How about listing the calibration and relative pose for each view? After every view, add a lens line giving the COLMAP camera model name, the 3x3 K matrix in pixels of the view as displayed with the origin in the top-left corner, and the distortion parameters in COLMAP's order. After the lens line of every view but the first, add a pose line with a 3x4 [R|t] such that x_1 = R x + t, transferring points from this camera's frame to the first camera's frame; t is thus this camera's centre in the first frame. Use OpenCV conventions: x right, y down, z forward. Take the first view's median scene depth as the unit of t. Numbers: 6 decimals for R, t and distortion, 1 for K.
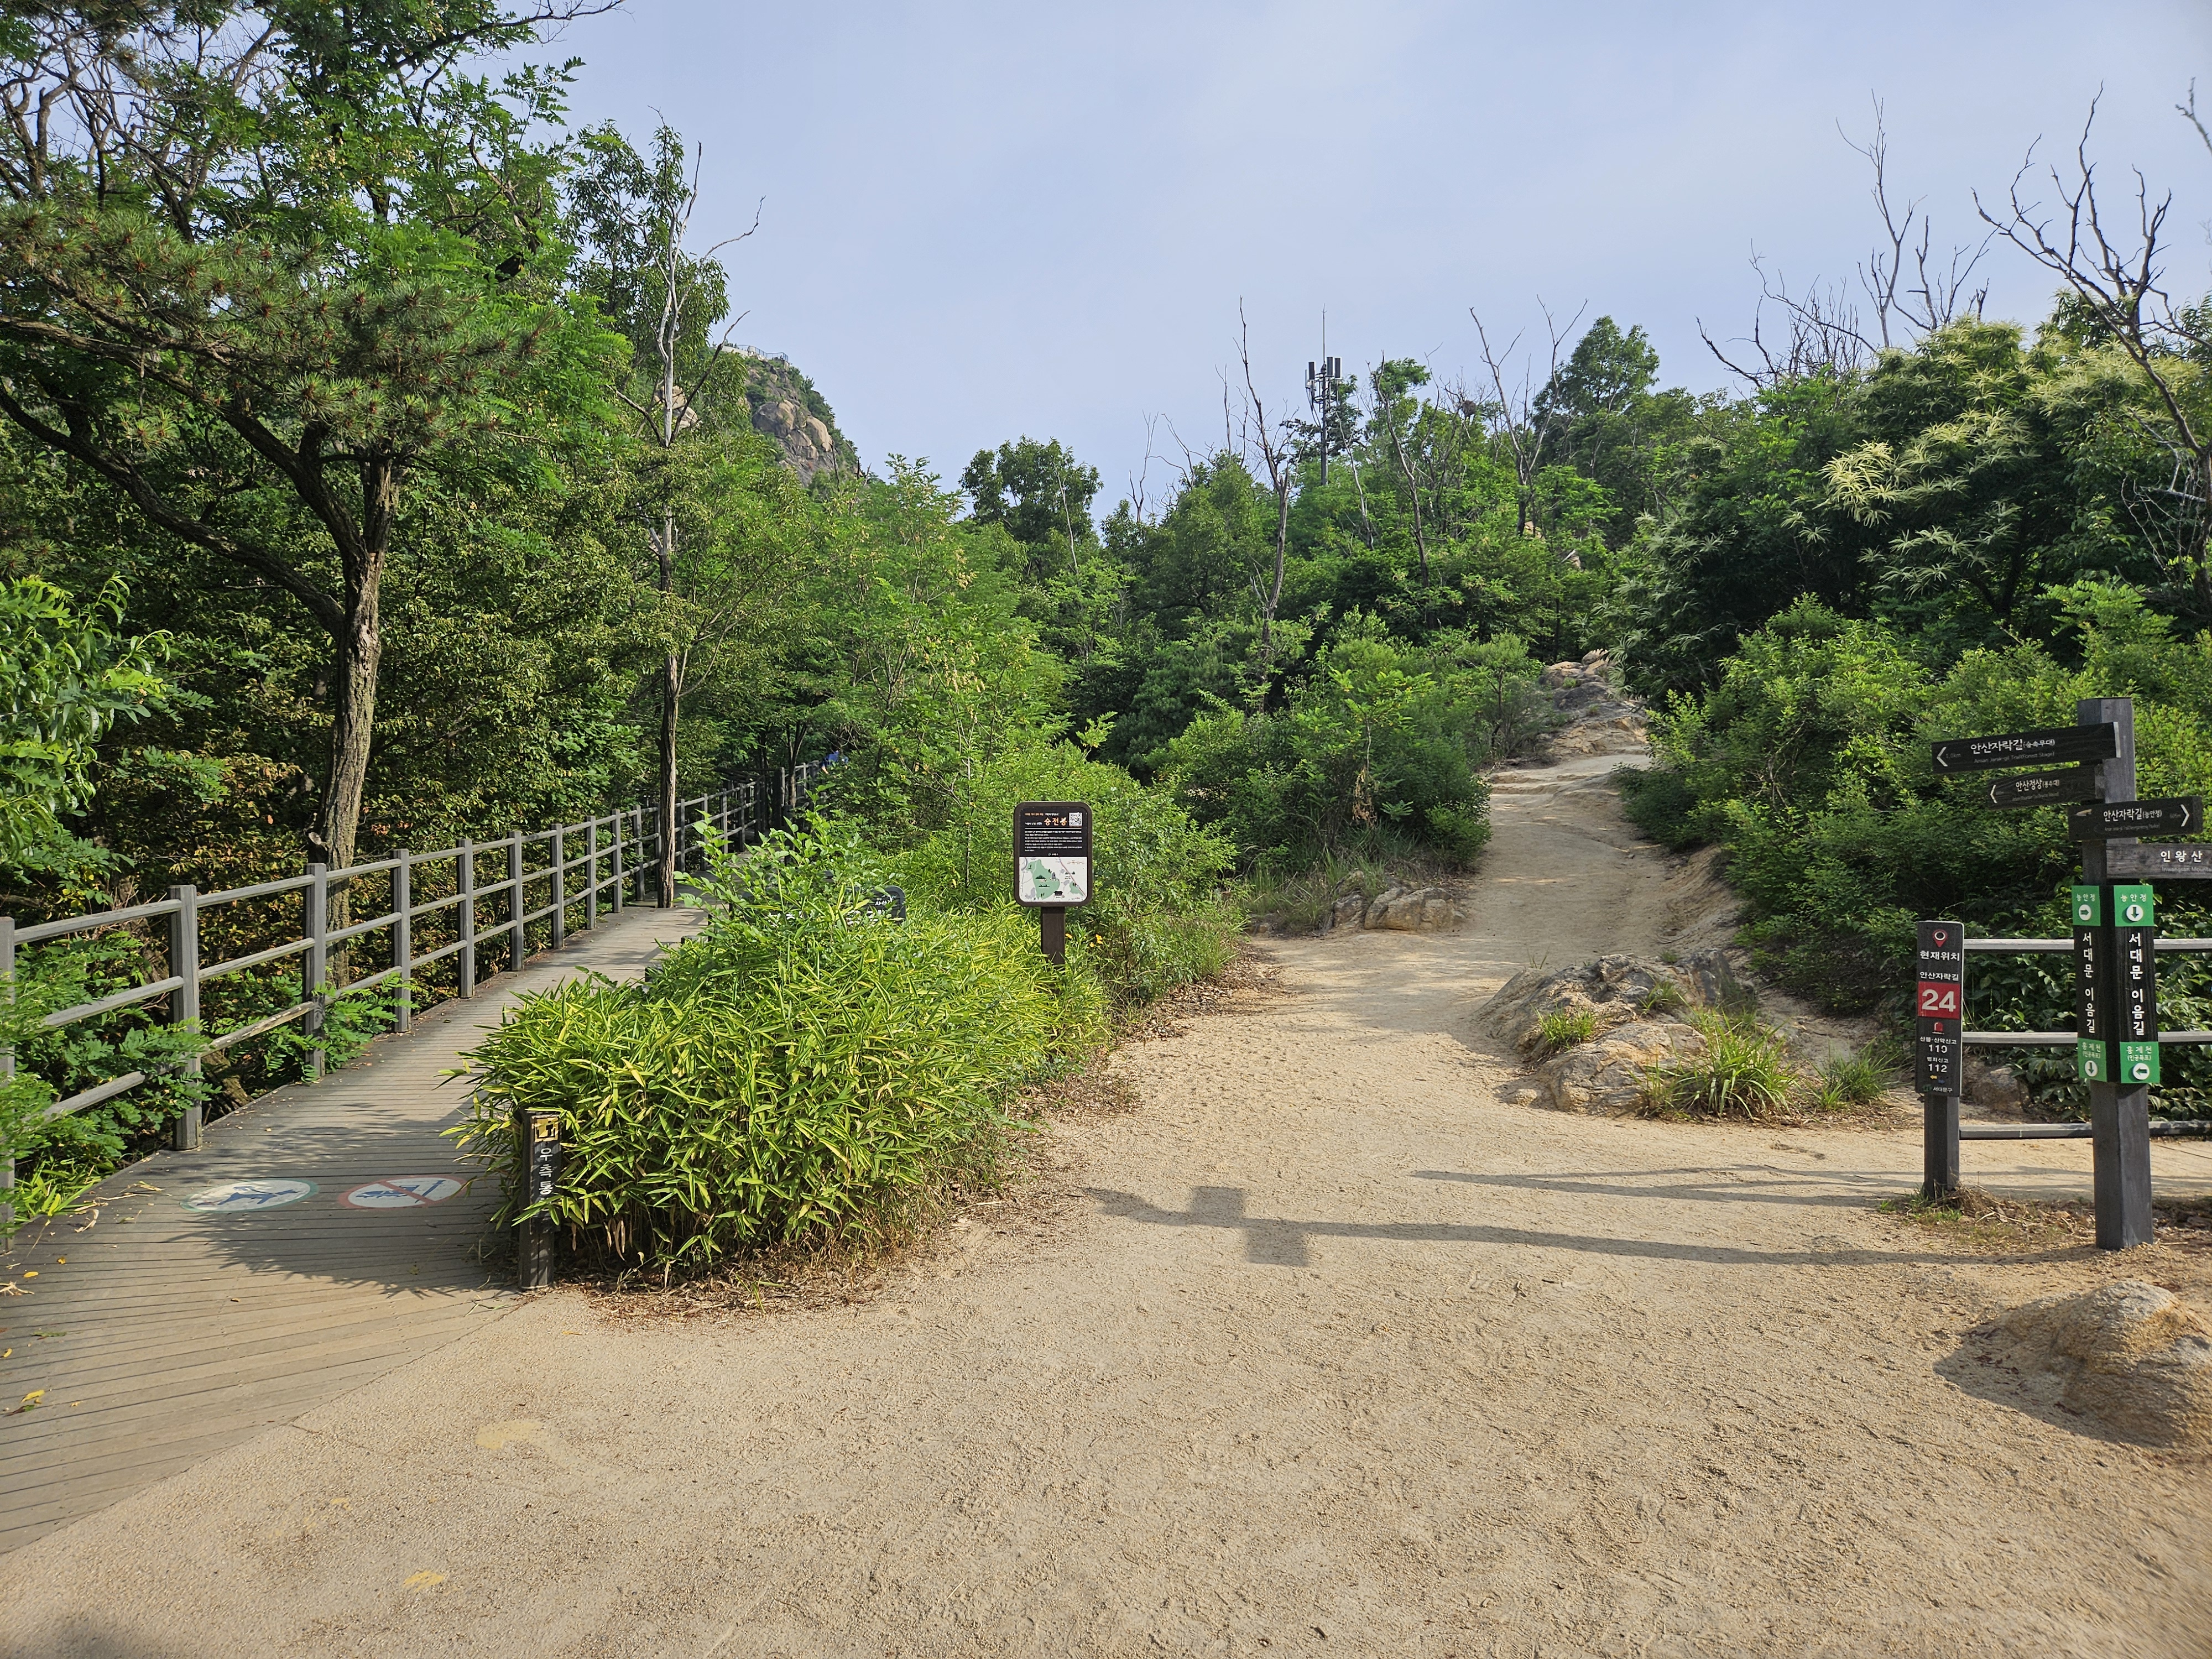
lens RADIAL K [[1302.0, 0, 1094.7], [0, 1302.0, 828.9], [0, 0, 1]] dist [0.026900, -0.014301]
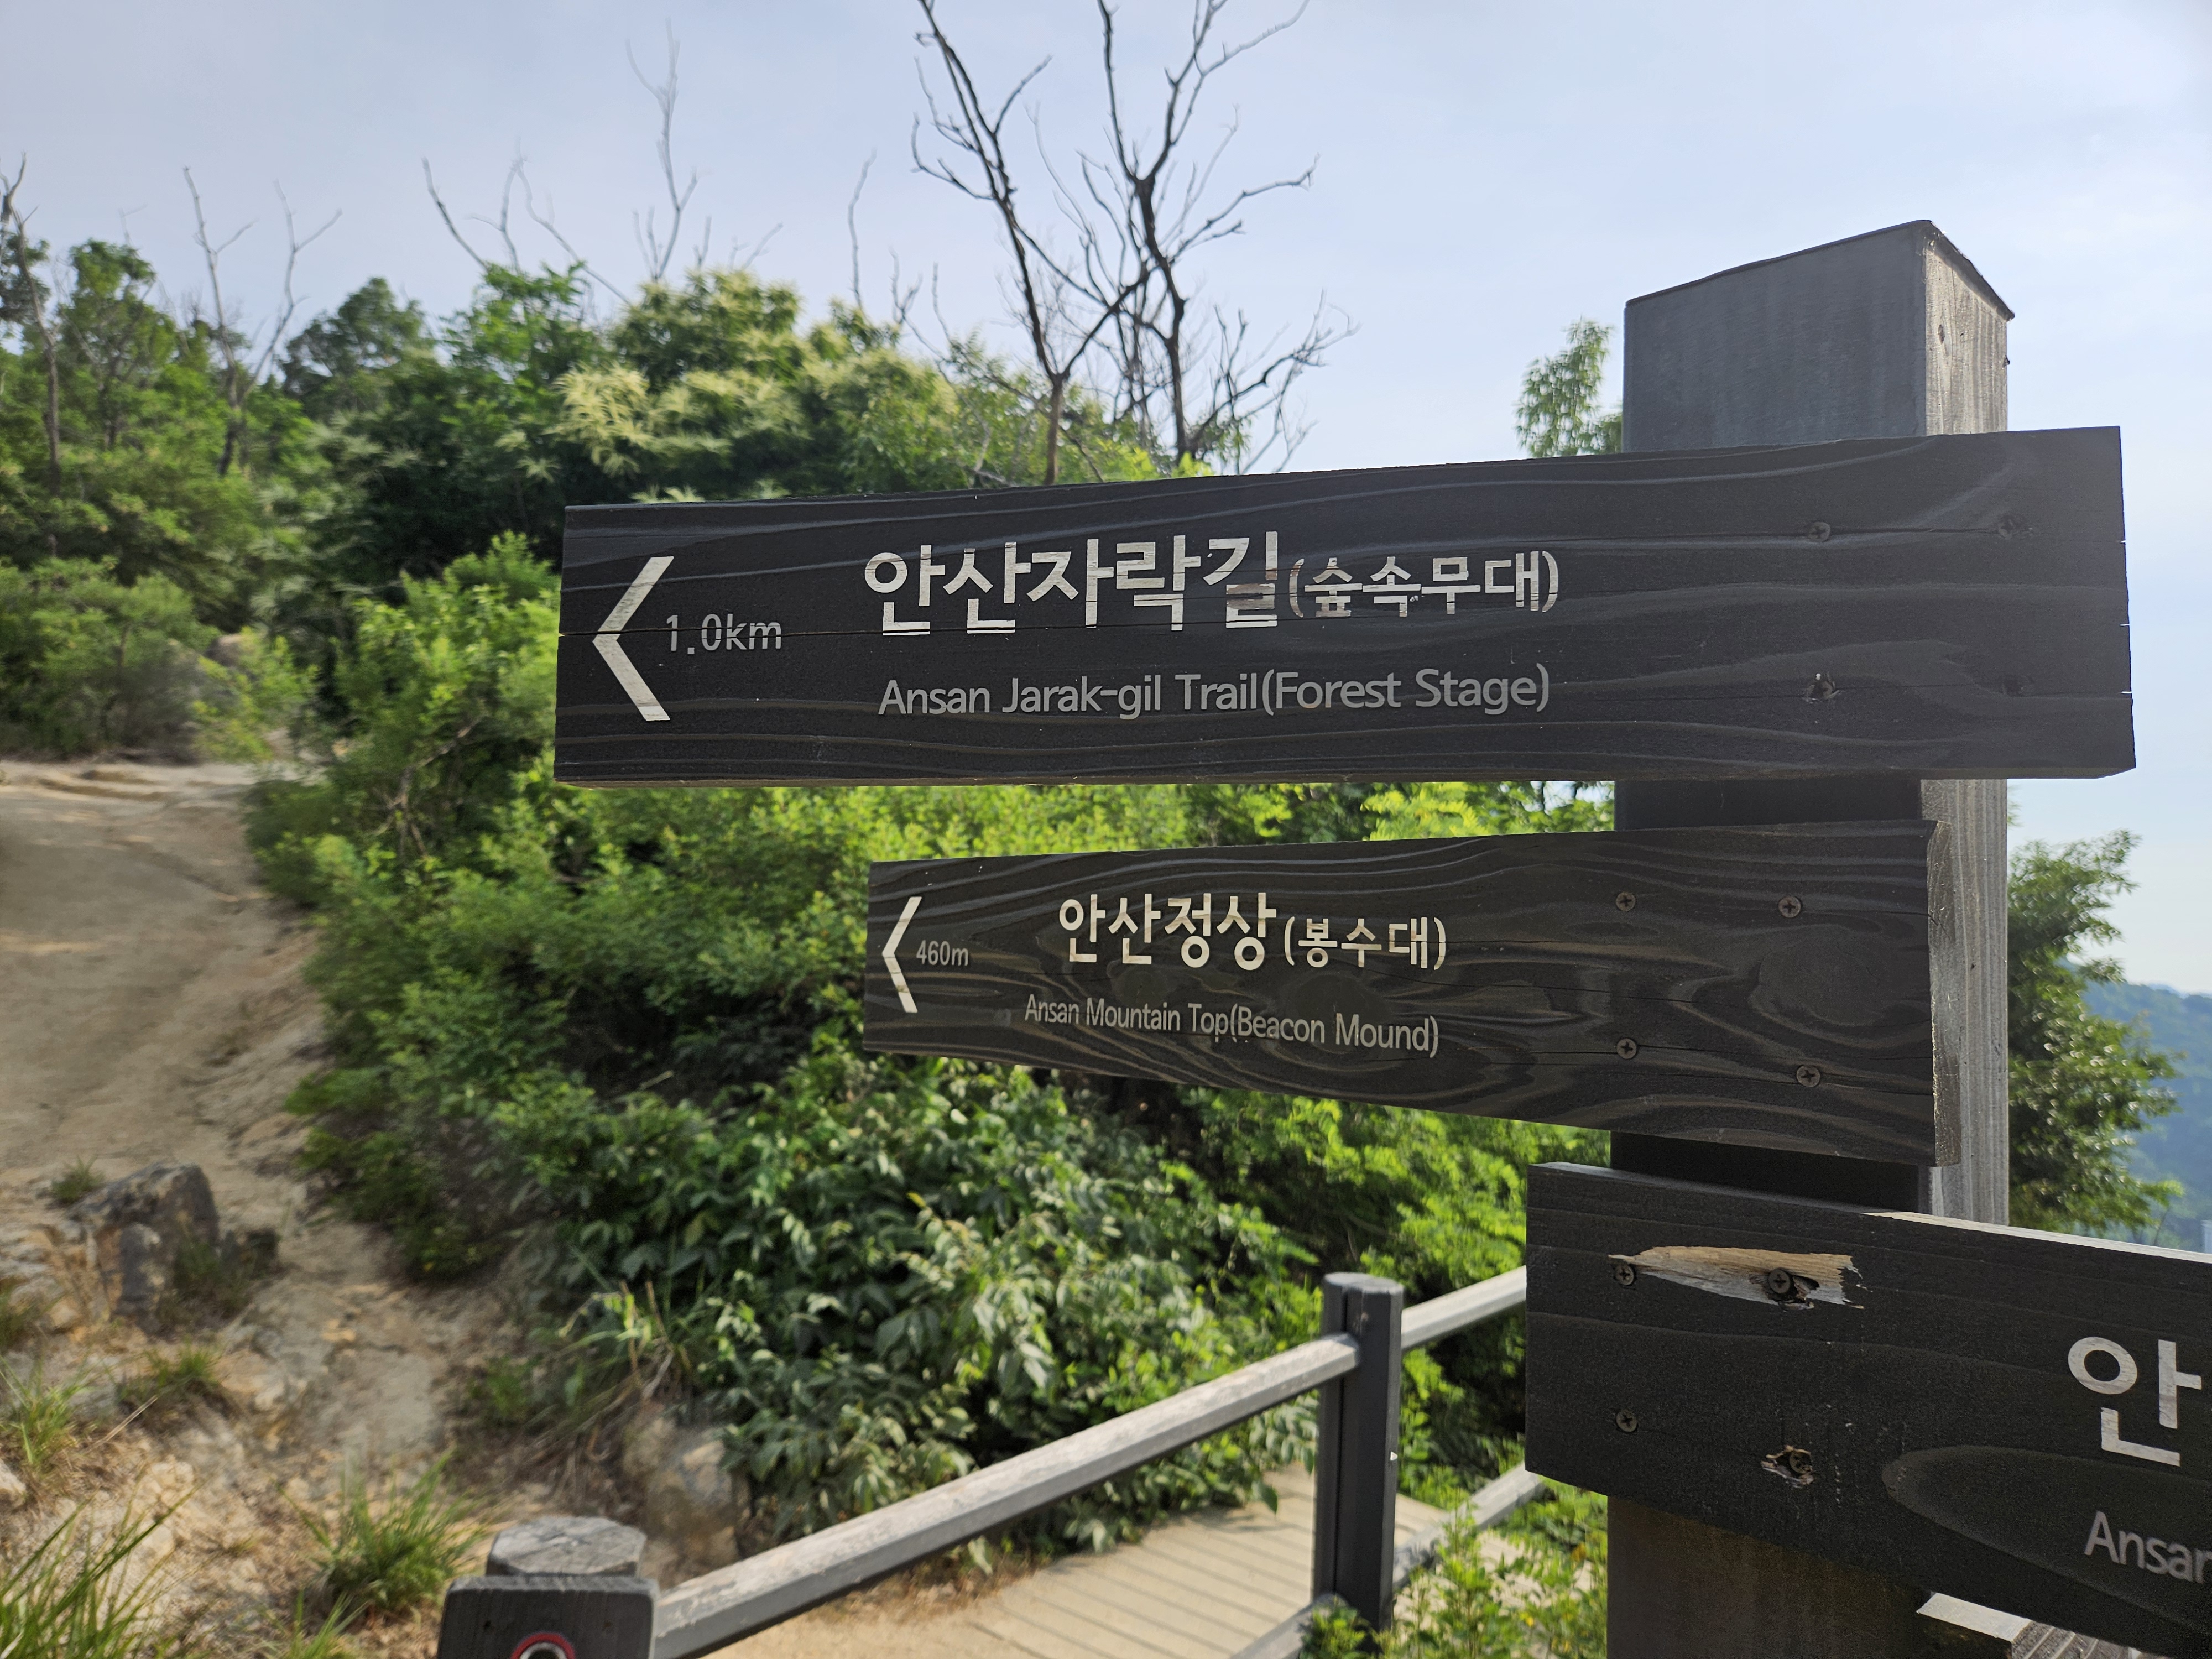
lens RADIAL K [[1302.0, 0, 1104.3], [0, 1302.0, 824.7], [0, 0, 1]] dist [0.026900, -0.014301]
pose [[0.620192, 0.099599, 0.778101, 0.218442], [-0.076031, 0.994869, -0.066745, -0.012640], [-0.780757, -0.017765, 0.624583, 0.336279]]
